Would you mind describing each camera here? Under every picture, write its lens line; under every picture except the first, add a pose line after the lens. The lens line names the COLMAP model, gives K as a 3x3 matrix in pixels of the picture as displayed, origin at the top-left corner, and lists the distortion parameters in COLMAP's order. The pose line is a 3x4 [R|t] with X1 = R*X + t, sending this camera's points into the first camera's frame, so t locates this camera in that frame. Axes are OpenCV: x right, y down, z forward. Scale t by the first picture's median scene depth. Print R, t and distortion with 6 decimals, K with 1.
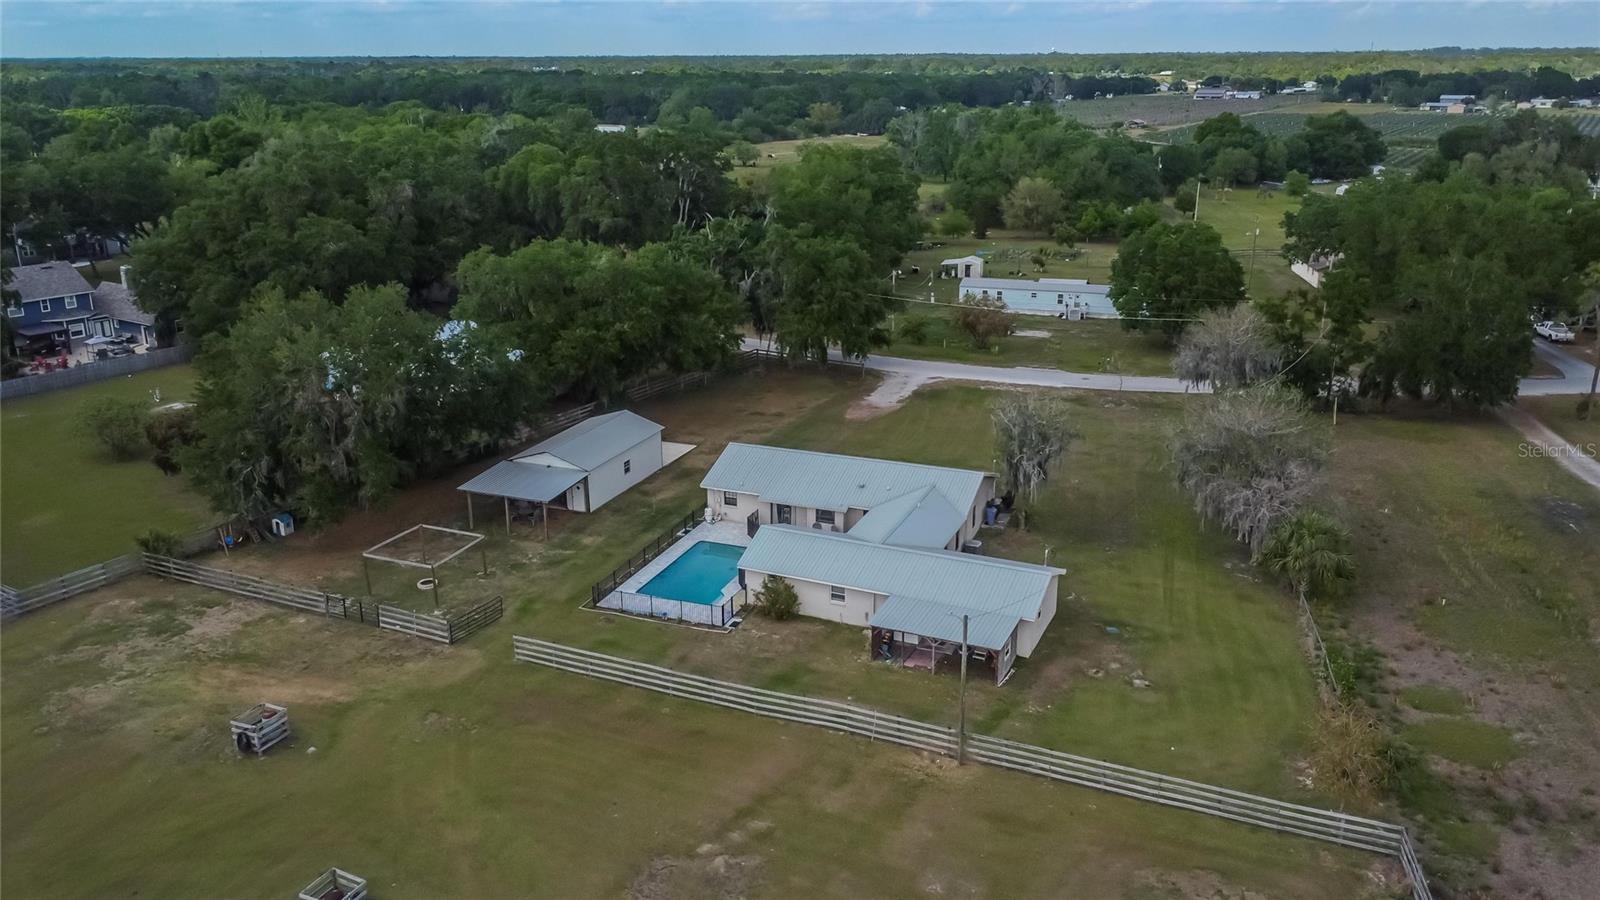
lens RADIAL K [[1172.5, 0, 811.1], [0, 1172.5, 449.4], [0, 0, 1]] dist [0.011037, 0.001087]
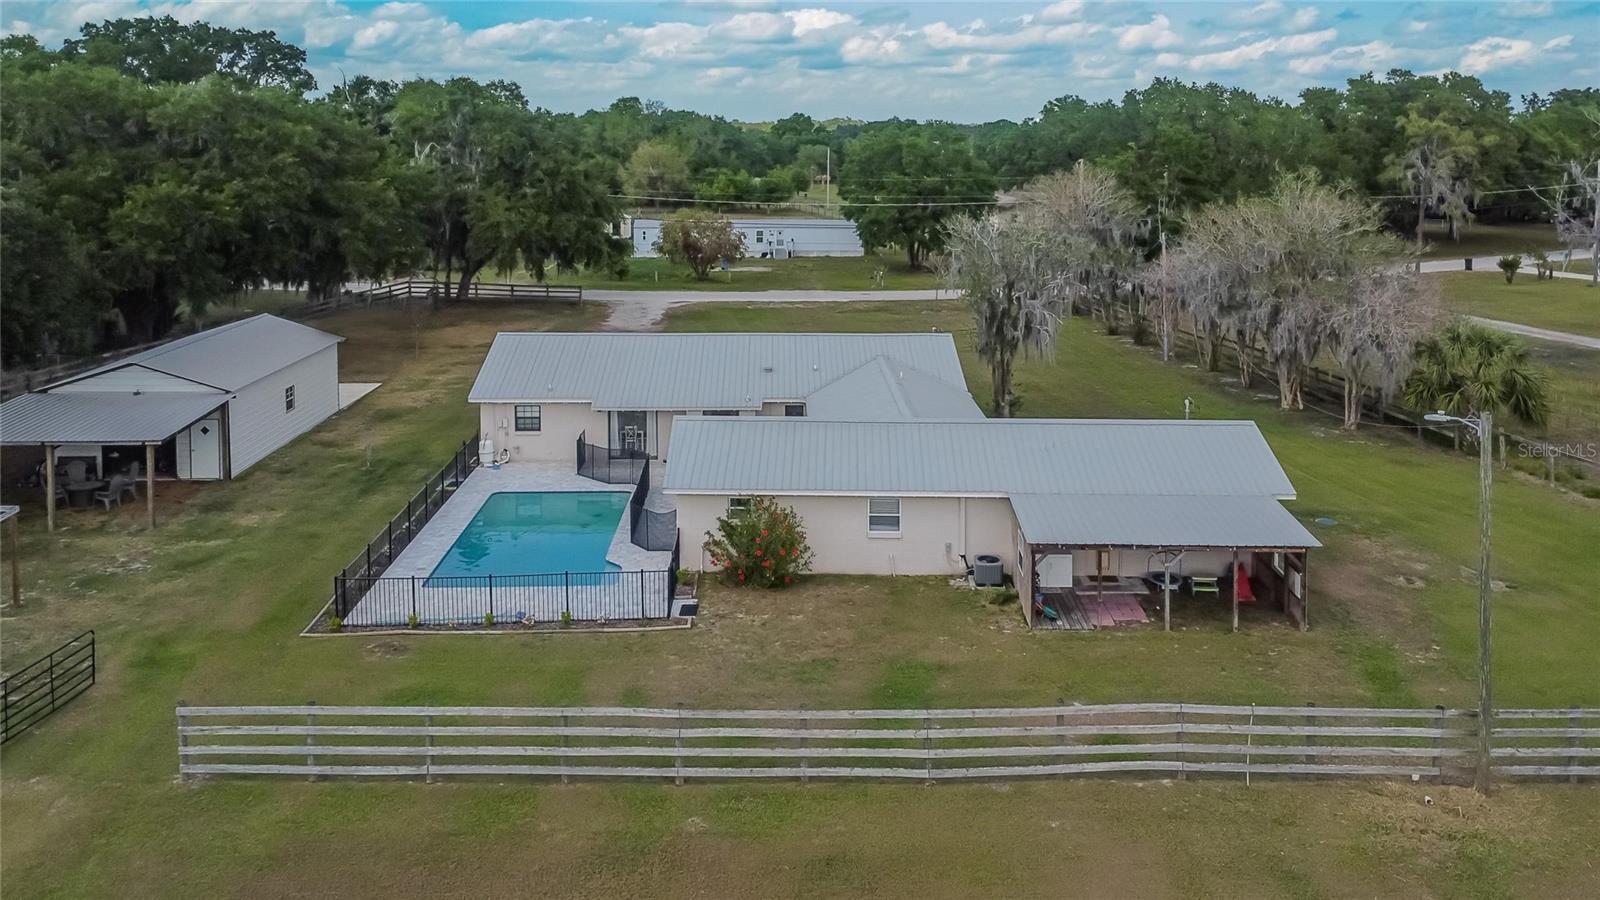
lens RADIAL K [[1202.7, 0, 820.2], [0, 1202.7, 225.7], [0, 0, 1]] dist [0.008045, 0.002747]
pose [[0.915550, -0.018873, 0.401760, -0.170211], [0.111984, 0.971362, -0.209562, 0.089107], [-0.386299, 0.236855, 0.891444, 0.434173]]
